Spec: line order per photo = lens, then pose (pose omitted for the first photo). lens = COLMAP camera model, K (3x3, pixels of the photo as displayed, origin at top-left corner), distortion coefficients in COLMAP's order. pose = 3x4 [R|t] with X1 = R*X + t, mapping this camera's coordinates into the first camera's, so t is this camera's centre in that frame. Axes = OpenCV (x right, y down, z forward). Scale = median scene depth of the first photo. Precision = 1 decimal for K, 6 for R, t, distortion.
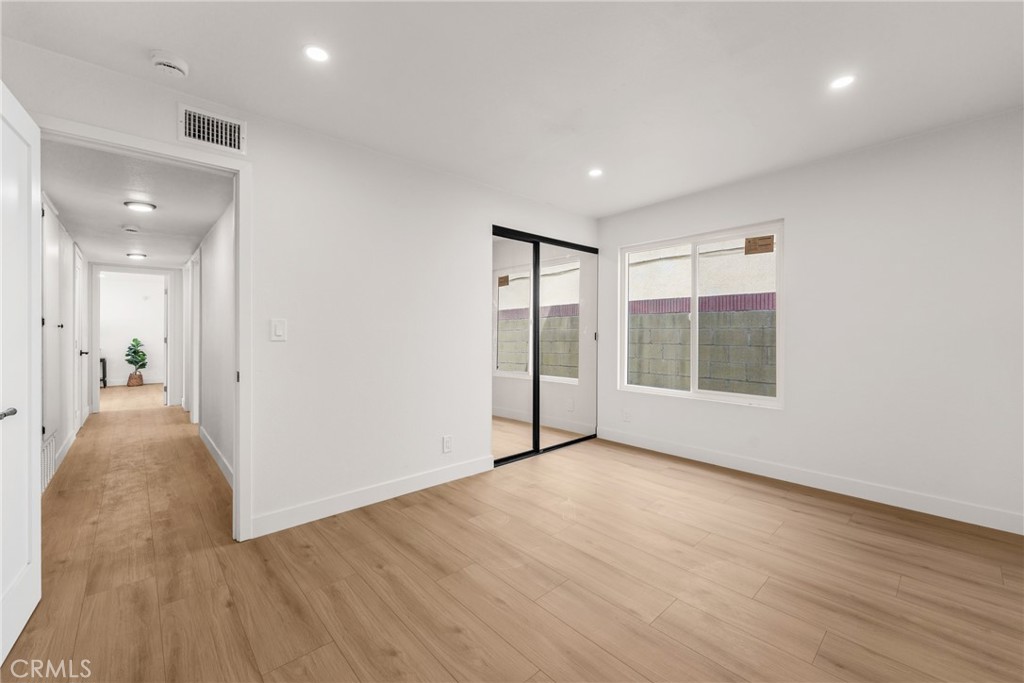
lens RADIAL K [[410.4, 0, 509.3], [0, 410.4, 331.2], [0, 0, 1]] dist [-0.001657, -0.000068]
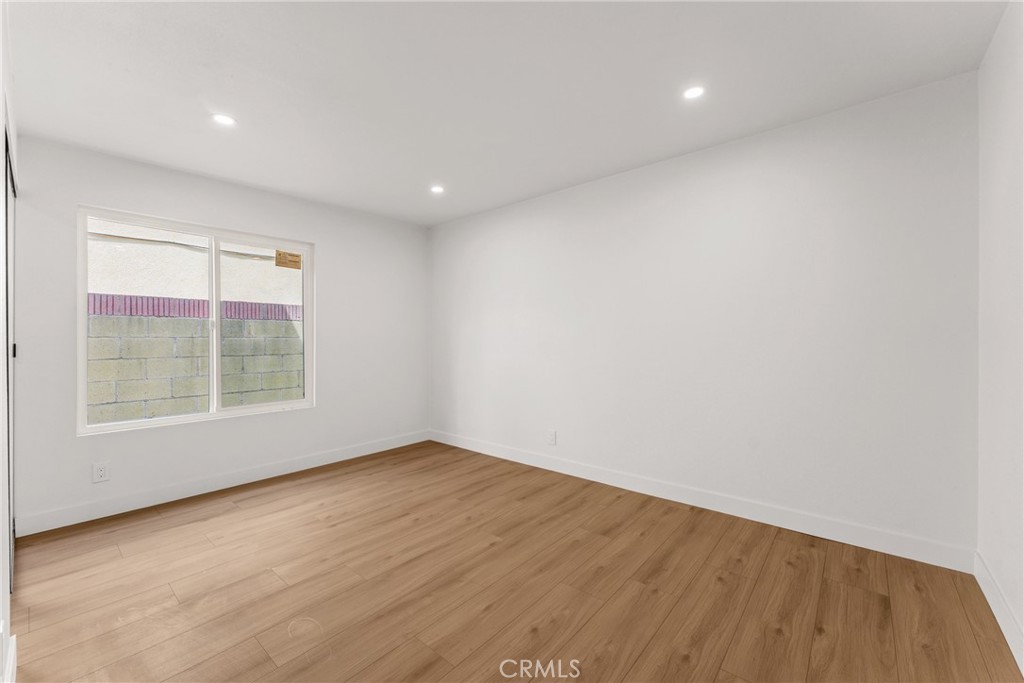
lens RADIAL K [[410.4, 0, 509.3], [0, 410.4, 344.5], [0, 0, 1]] dist [-0.001657, -0.000068]
pose [[-0.125755, -0.010392, 0.992007, -0.552805], [0.004151, 0.999931, 0.011001, 0.001923], [-0.992053, 0.005502, -0.125703, 0.582234]]
